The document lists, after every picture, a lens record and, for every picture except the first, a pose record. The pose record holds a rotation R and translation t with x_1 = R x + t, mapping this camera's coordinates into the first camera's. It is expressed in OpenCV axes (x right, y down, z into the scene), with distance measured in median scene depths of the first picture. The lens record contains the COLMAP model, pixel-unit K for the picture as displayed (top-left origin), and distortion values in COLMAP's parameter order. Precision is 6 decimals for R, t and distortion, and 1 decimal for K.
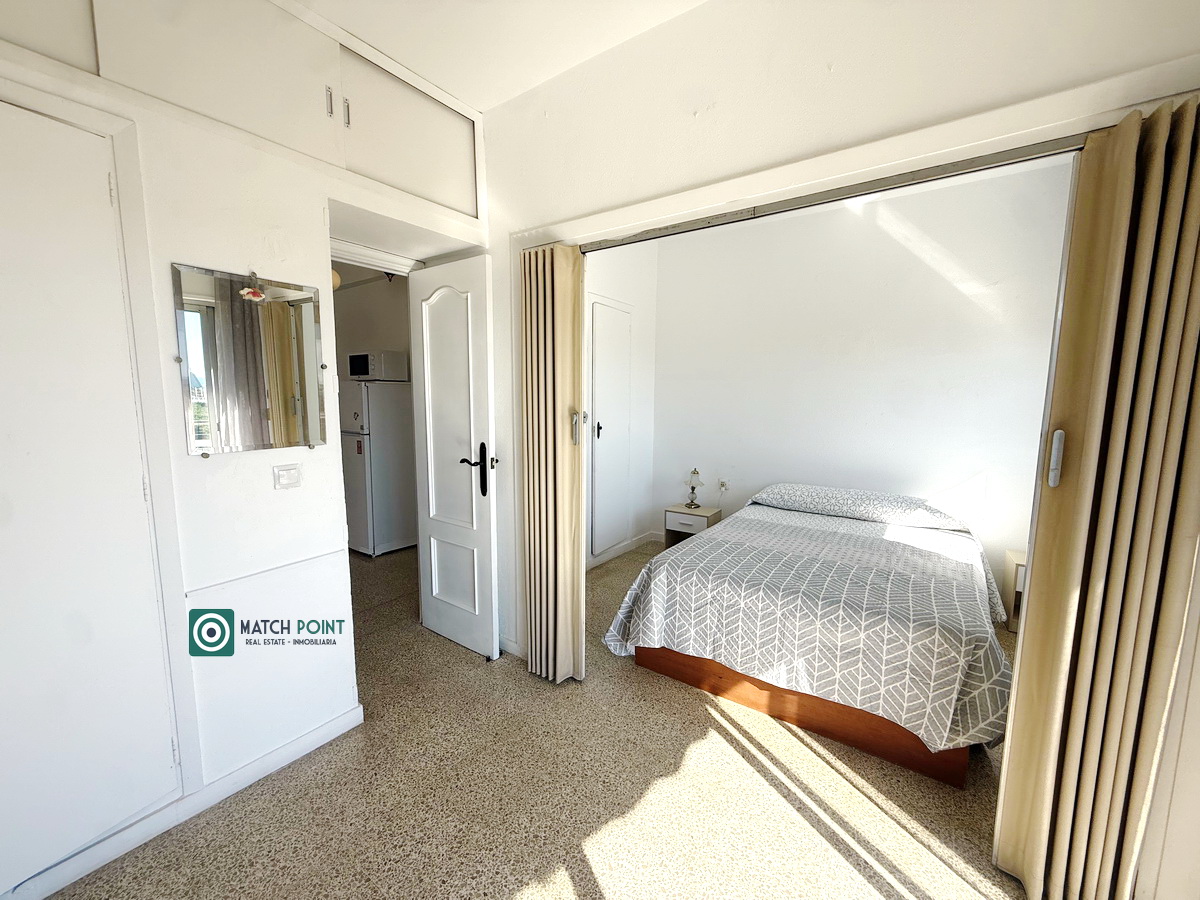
lens RADIAL K [[478.3, 0, 601.6], [0, 478.3, 453.7], [0, 0, 1]] dist [-0.000326, 0.000519]
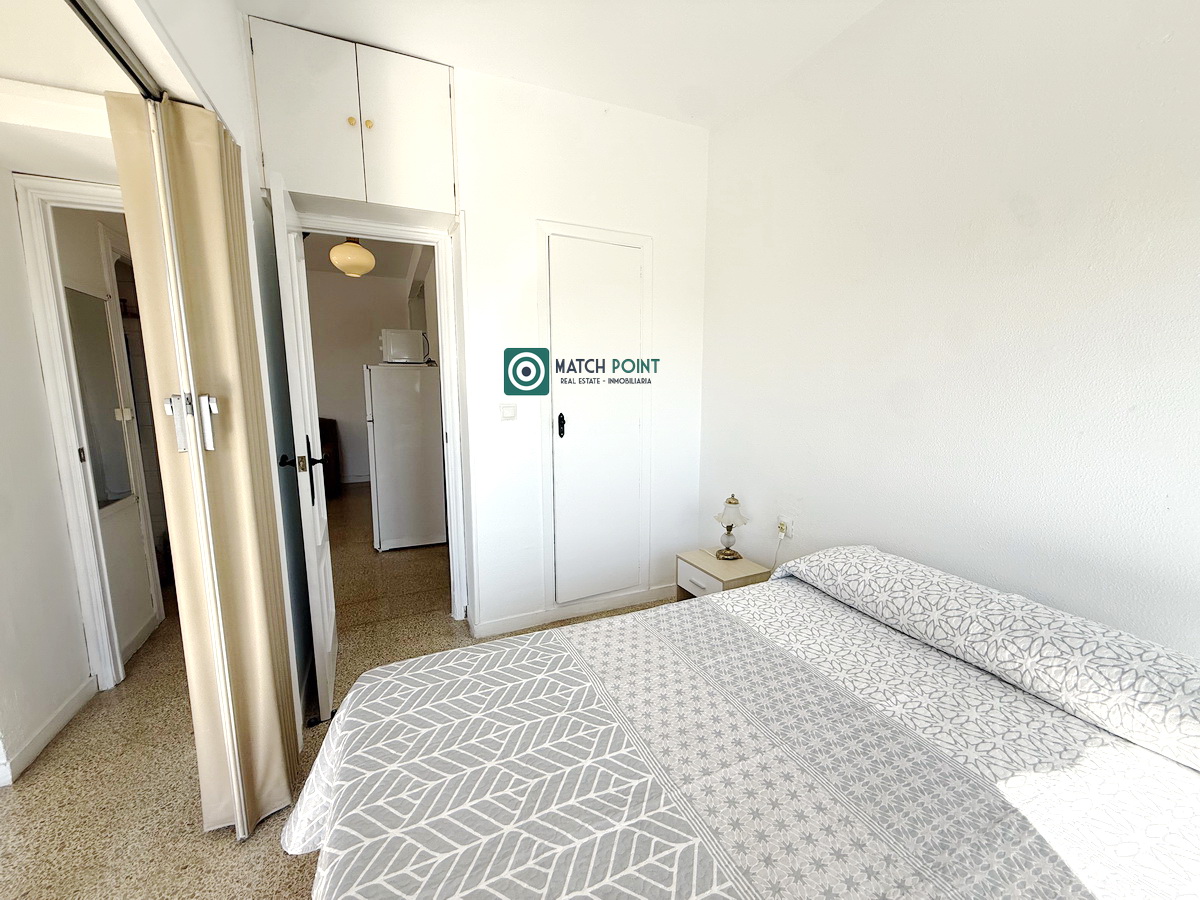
lens RADIAL K [[478.3, 0, 600.7], [0, 478.3, 453.8], [0, 0, 1]] dist [-0.000326, 0.000519]
pose [[0.864651, 0.065807, -0.498044, 0.366614], [-0.056022, 0.997830, 0.034585, -0.034051], [0.499239, -0.002003, 0.866462, 0.418161]]
